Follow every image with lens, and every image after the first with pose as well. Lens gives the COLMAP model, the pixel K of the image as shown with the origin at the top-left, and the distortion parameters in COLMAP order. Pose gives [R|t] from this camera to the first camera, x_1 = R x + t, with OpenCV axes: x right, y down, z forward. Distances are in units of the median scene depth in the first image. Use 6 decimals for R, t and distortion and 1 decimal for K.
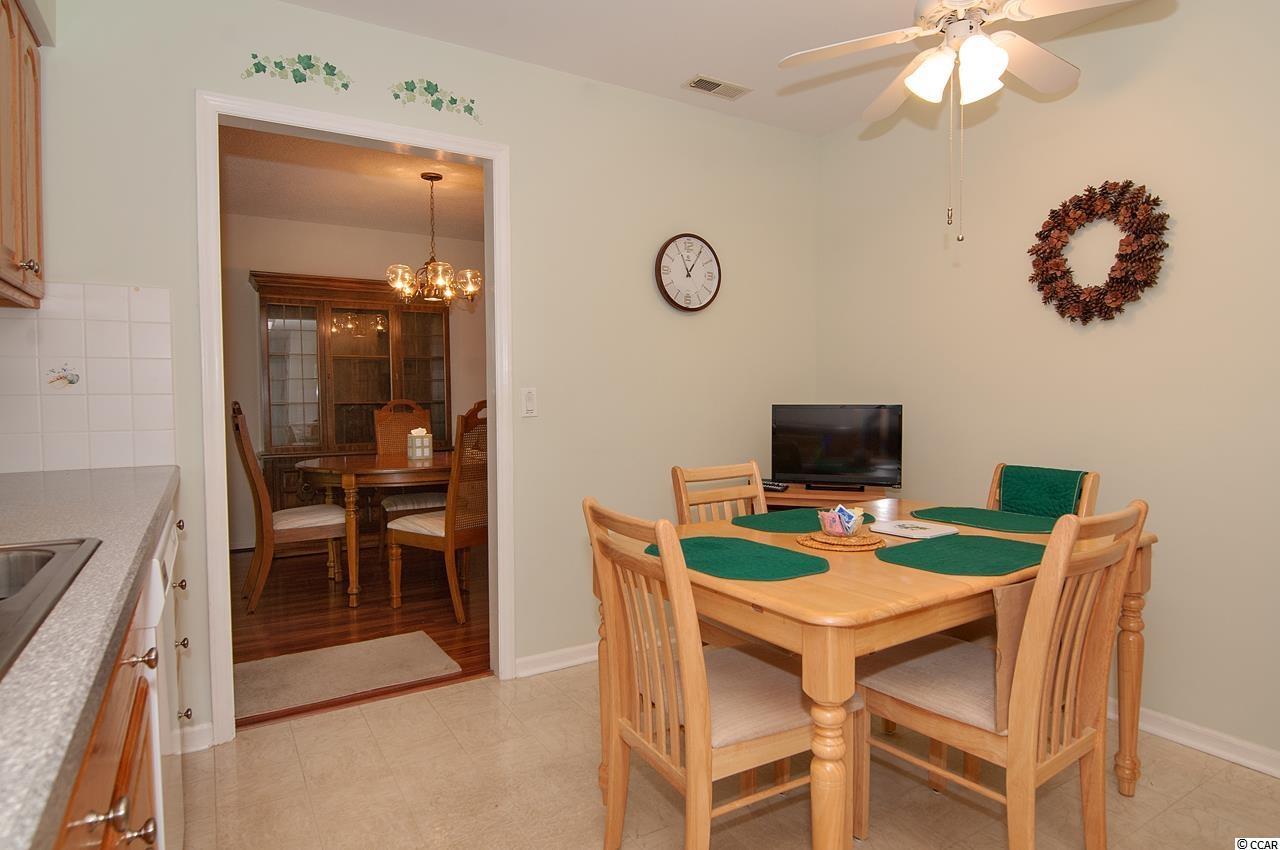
lens RADIAL K [[721.2, 0, 613.4], [0, 721.2, 448.9], [0, 0, 1]] dist [-0.000880, -0.001184]
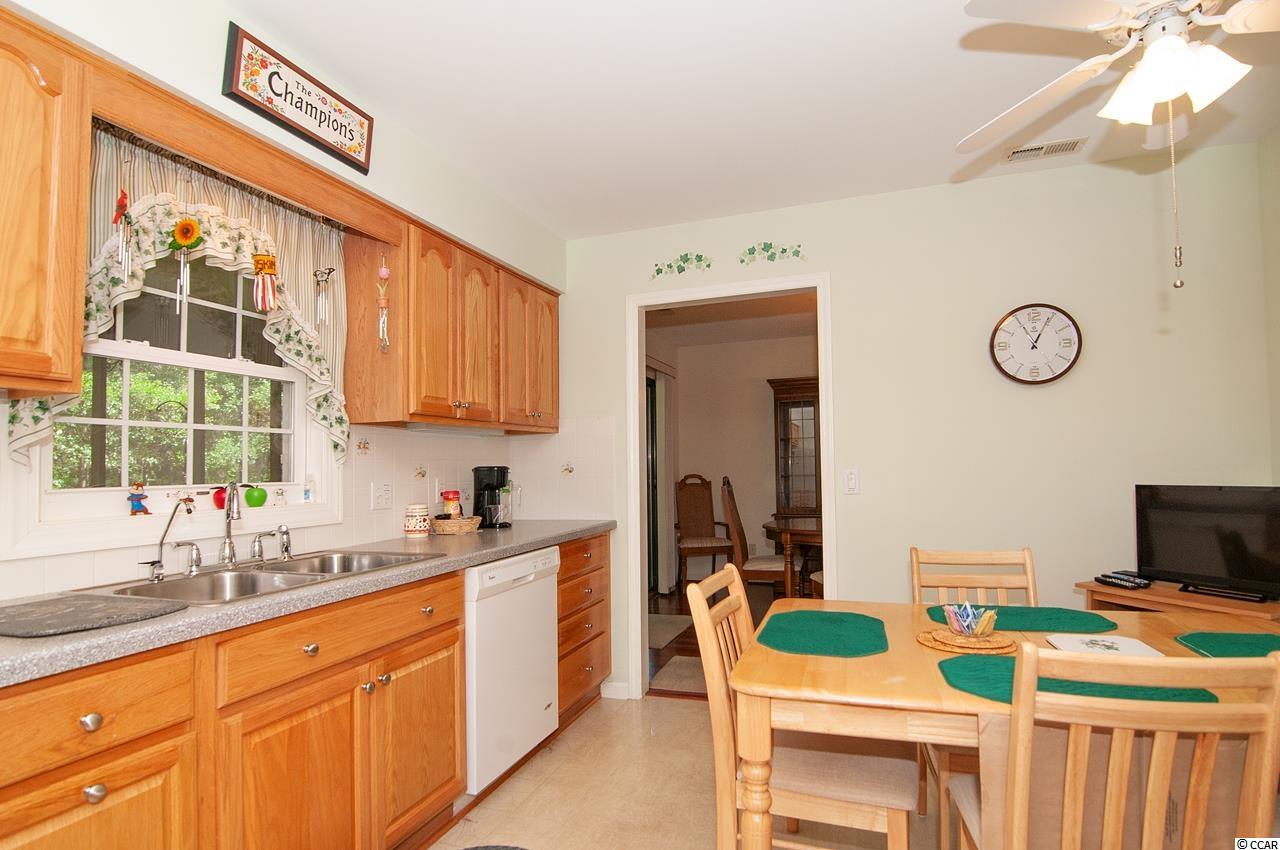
lens RADIAL K [[632.7, 0, 640.4], [0, 632.7, 464.7], [0, 0, 1]] dist [-0.001586, -0.011828]
pose [[0.640541, -0.014931, -0.767779, 0.499109], [-0.035997, 0.998128, -0.049441, -0.032125], [0.767080, 0.059307, 0.638804, 0.097613]]
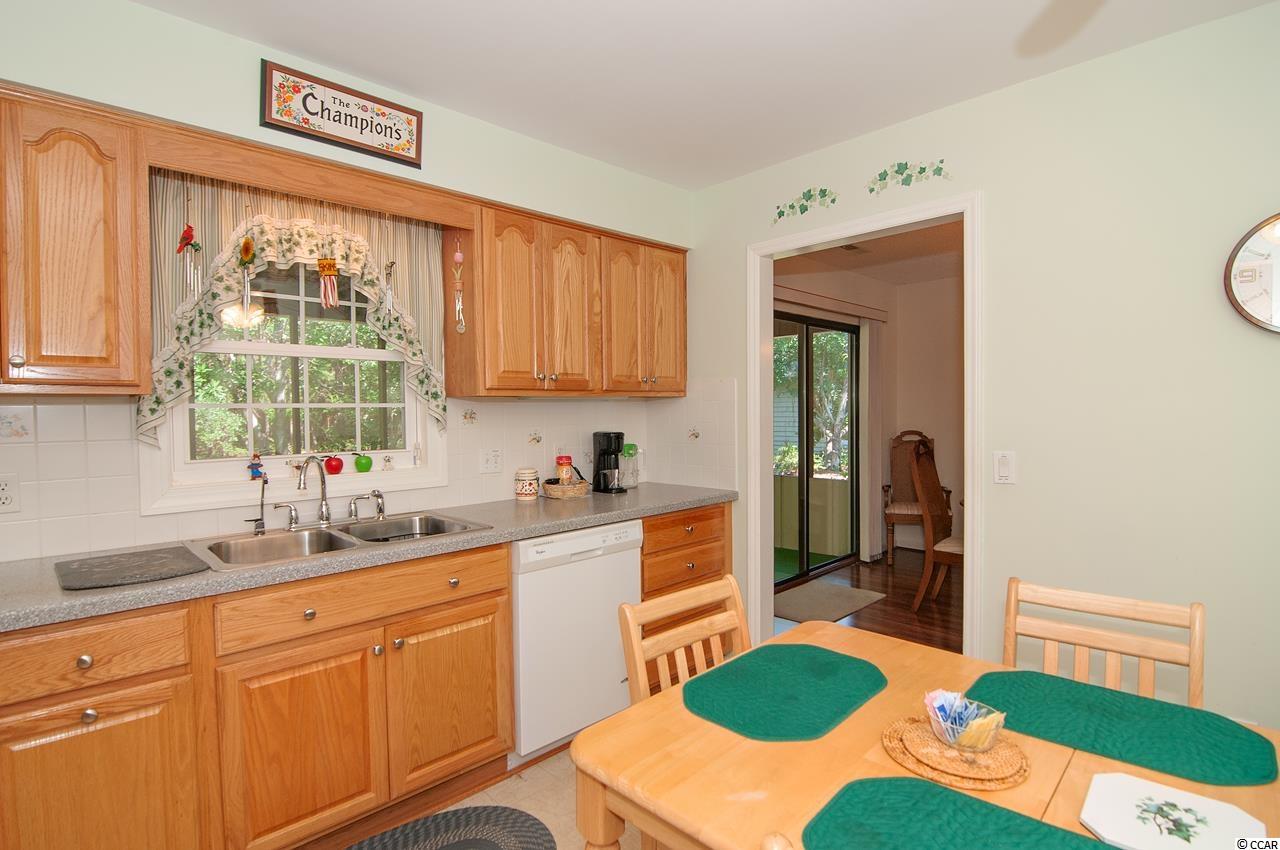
lens RADIAL K [[615.2, 0, 639.4], [0, 615.2, 438.8], [0, 0, 1]] dist [-0.002086, -0.010446]
pose [[0.244329, 0.043400, -0.968721, 0.560018], [-0.059747, 0.997774, 0.029632, -0.106467], [0.967850, 0.050639, 0.246378, 0.428466]]
